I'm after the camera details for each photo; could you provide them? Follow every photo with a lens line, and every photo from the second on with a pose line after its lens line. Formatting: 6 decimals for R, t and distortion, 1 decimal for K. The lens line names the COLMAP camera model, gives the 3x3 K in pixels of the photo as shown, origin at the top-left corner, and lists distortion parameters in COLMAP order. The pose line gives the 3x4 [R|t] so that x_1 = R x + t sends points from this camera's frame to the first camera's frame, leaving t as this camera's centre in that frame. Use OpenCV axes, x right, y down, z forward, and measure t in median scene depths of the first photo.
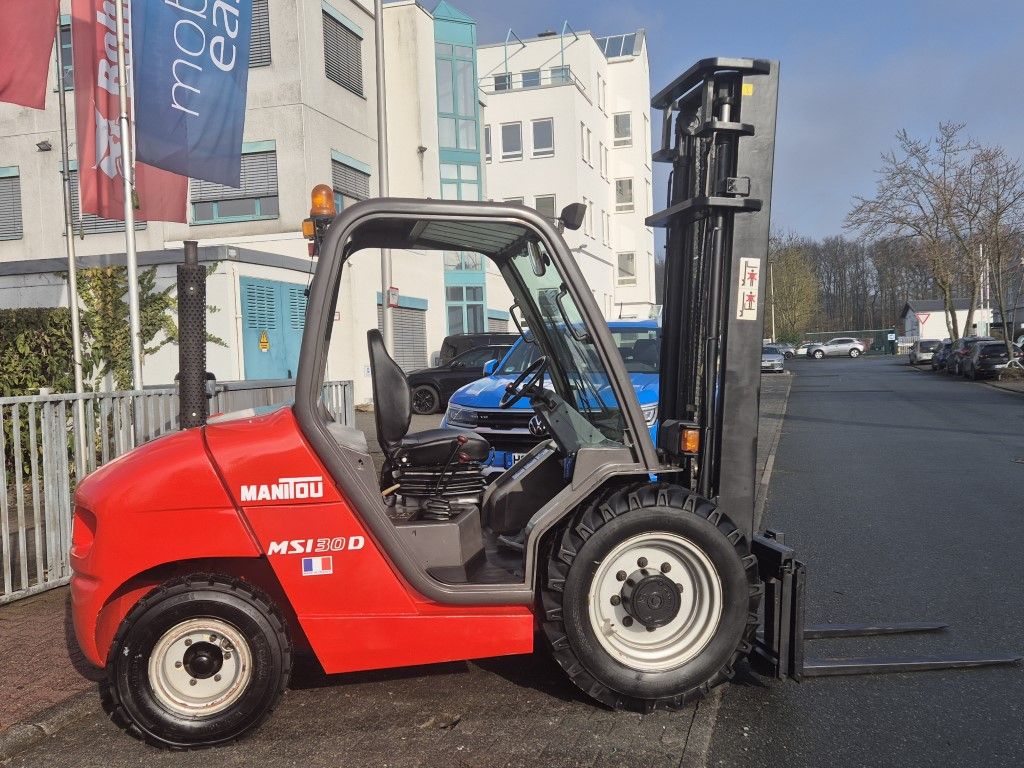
lens RADIAL K [[1026.0, 0, 510.6], [0, 1026.0, 389.3], [0, 0, 1]] dist [0.071289, 0.000000]
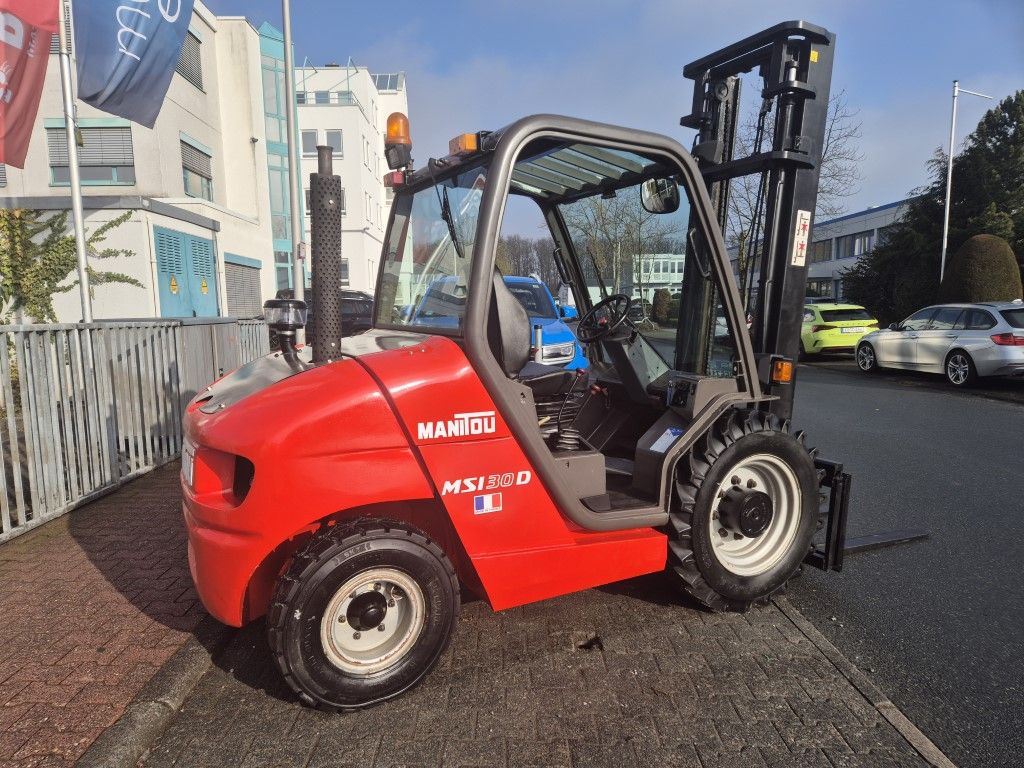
lens RADIAL K [[703.1, 0, 516.6], [0, 703.1, 391.0], [0, 0, 1]] dist [0.068276, -0.043052]
pose [[0.954572, -0.012408, 0.297723, -0.328516], [-0.011542, 0.996843, 0.078551, 0.014131], [-0.297757, -0.078419, 0.951415, 0.349236]]
